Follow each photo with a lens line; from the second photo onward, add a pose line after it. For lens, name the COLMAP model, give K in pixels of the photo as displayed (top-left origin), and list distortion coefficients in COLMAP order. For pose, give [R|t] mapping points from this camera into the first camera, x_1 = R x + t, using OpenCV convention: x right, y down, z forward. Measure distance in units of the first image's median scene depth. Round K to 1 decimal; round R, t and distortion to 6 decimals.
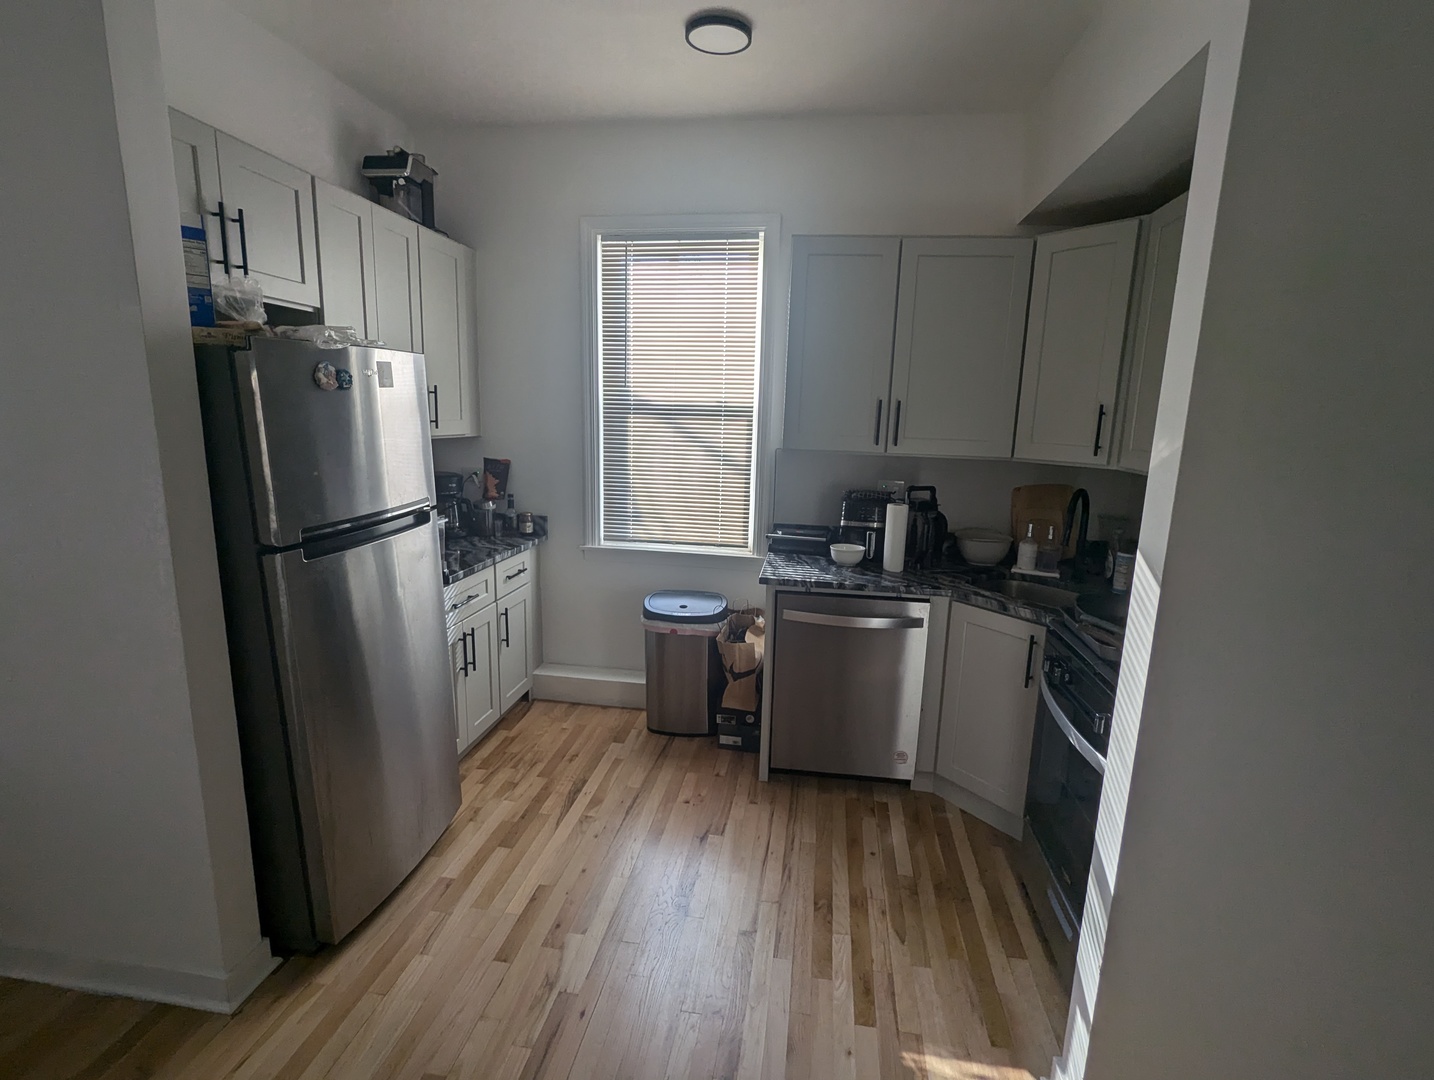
lens RADIAL K [[679.9, 0, 719.8], [0, 679.9, 537.6], [0, 0, 1]] dist [-0.000081, -0.000714]
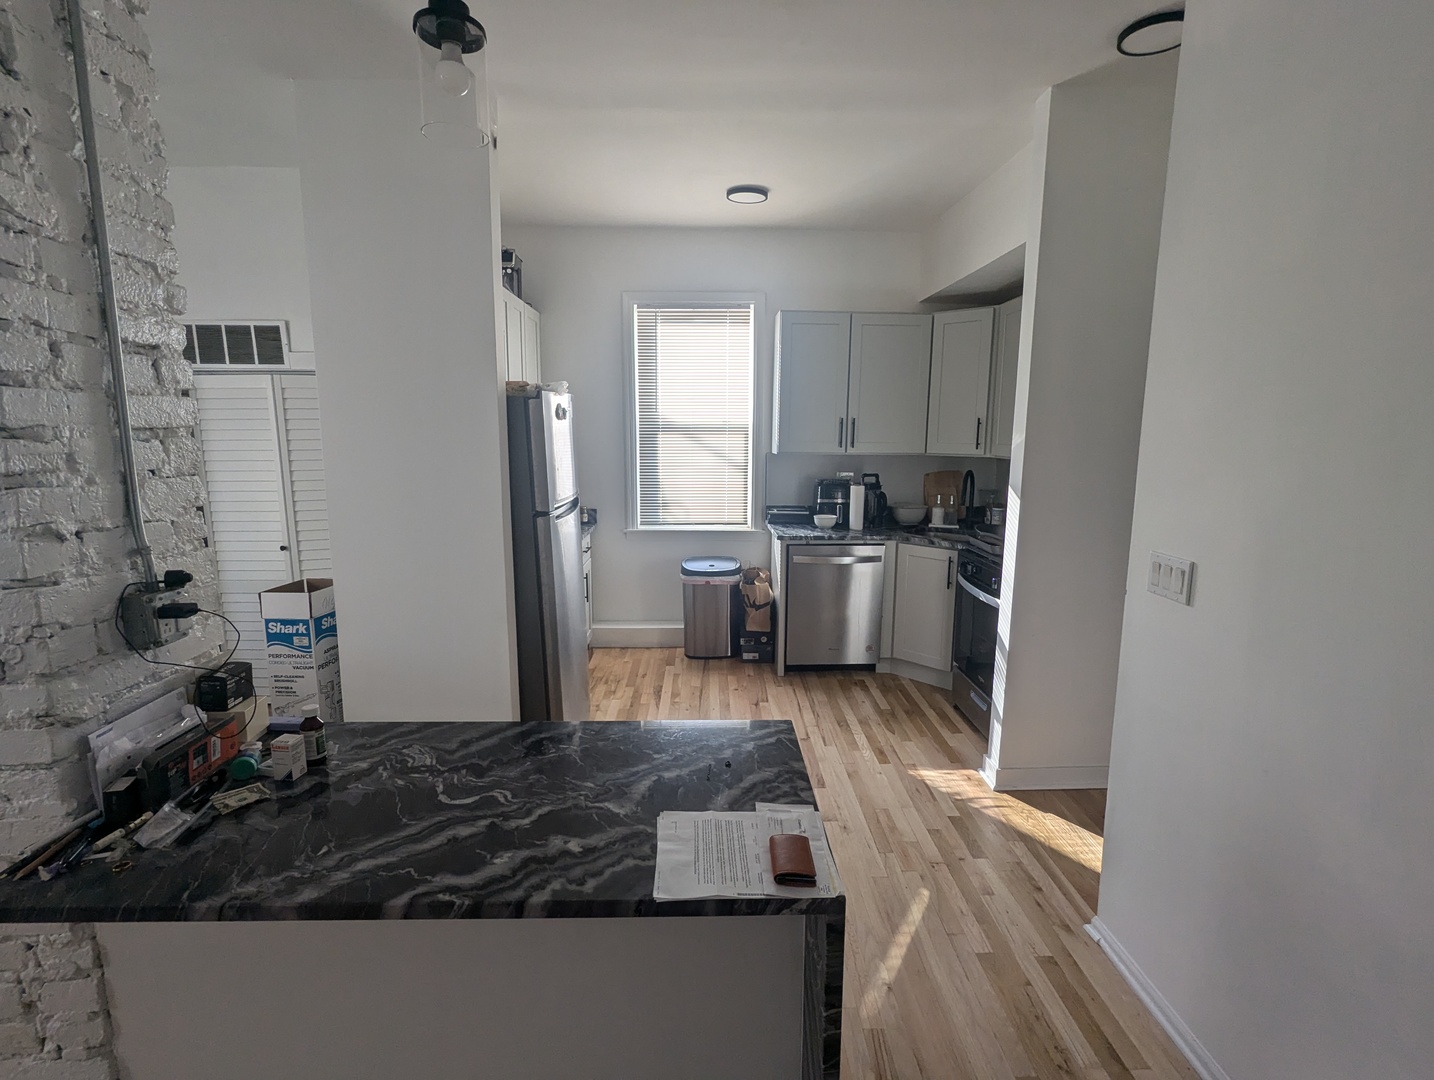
lens RADIAL K [[674.8, 0, 717.0], [0, 674.8, 540.0], [0, 0, 1]] dist [0.001959, 0.000328]
pose [[0.985418, -0.050832, 0.162381, -0.298540], [0.054176, 0.998399, -0.016234, 0.079709], [-0.161296, 0.024794, 0.986595, -0.436506]]
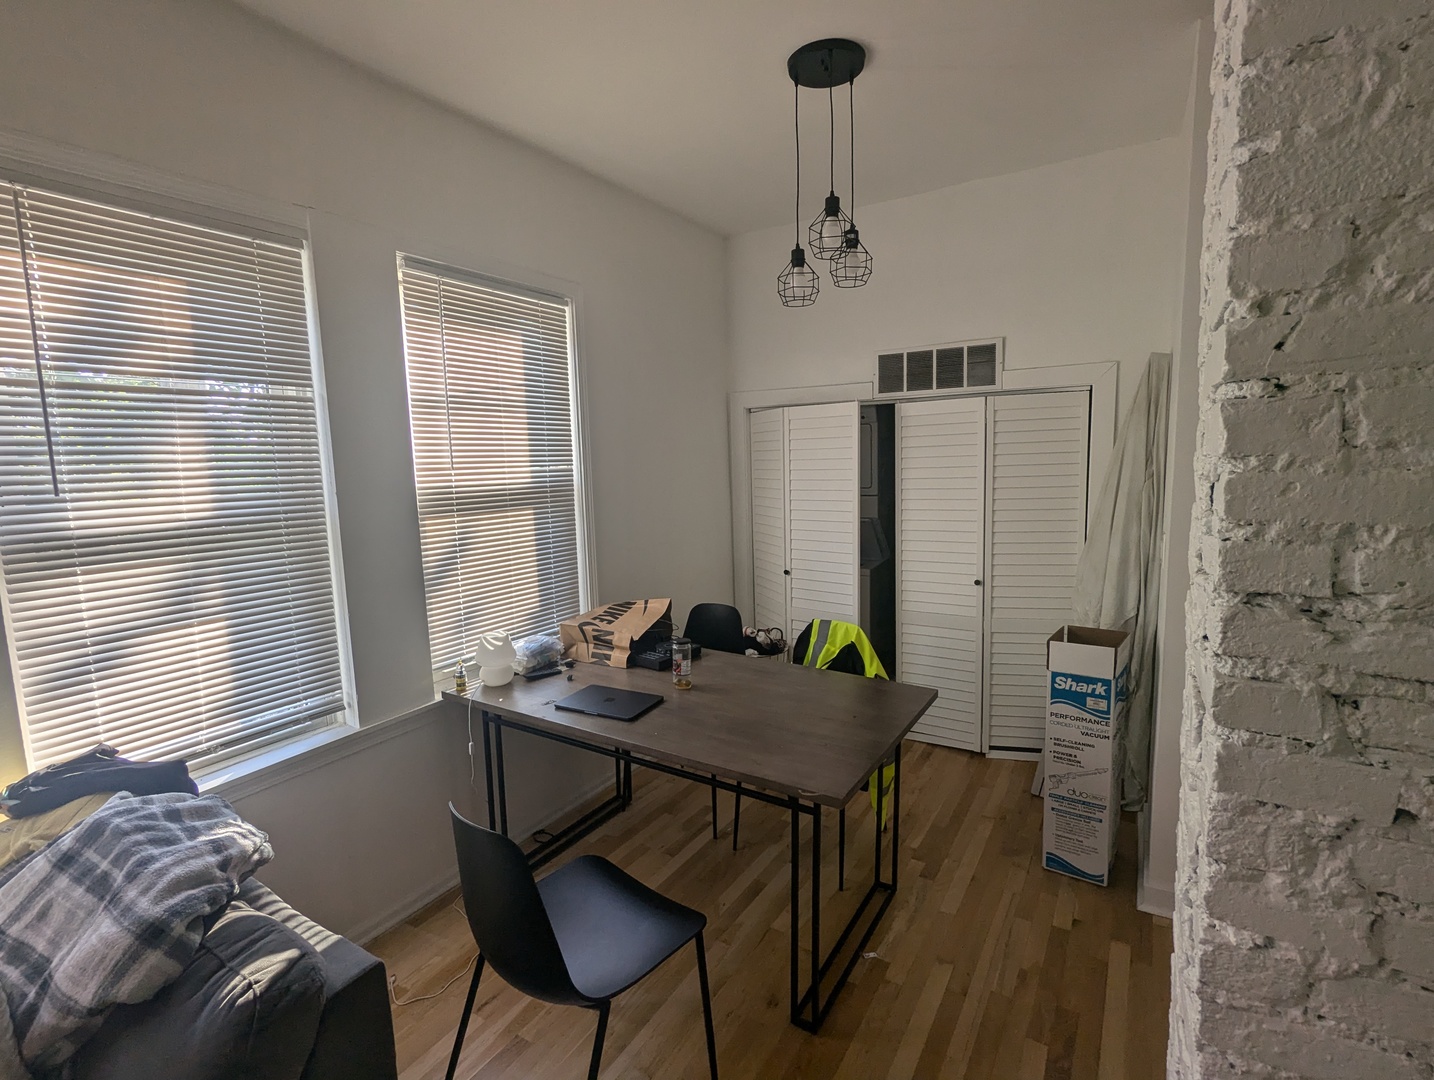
lens RADIAL K [[679.9, 0, 719.8], [0, 679.9, 537.6], [0, 0, 1]] dist [-0.000081, -0.000714]
pose [[0.918530, -0.007266, -0.395286, -0.839265], [-0.020476, 0.997615, -0.065920, 0.039621], [0.394822, 0.068643, 0.916190, -0.317802]]
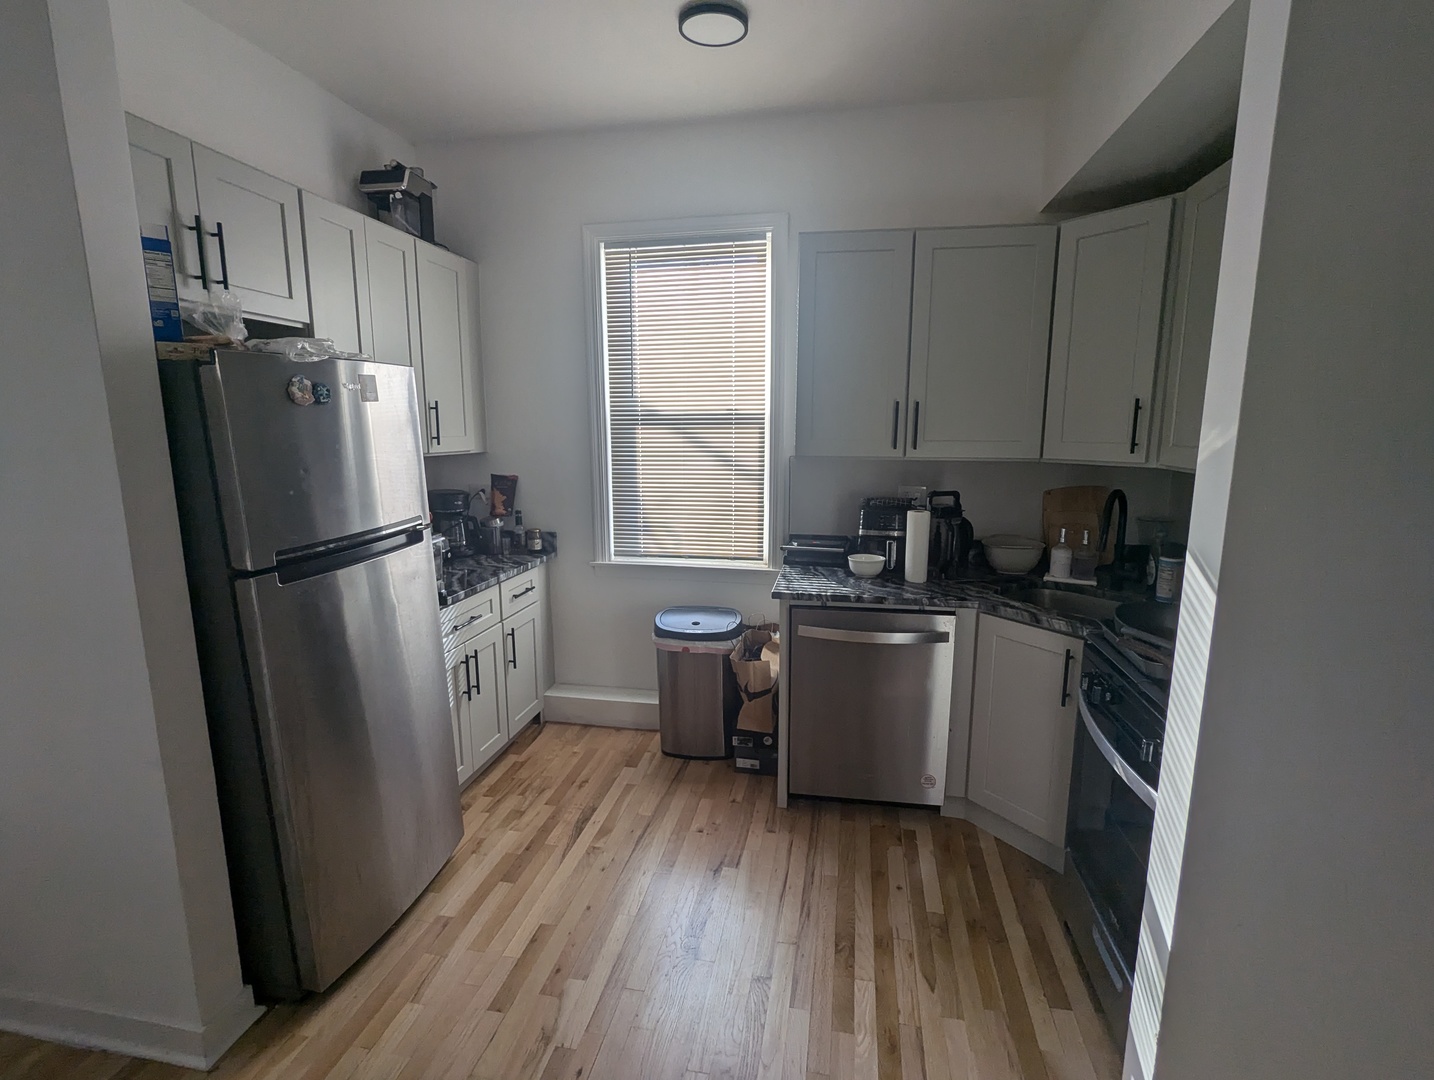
lens RADIAL K [[679.1, 0, 717.0], [0, 679.1, 540.0], [0, 0, 1]] dist [-0.004555, 0.000400]
pose [[0.998761, -0.022666, -0.044296, 0.023677], [0.021998, 0.999638, -0.015510, -0.000450], [0.044631, 0.014516, 0.998898, 0.049252]]
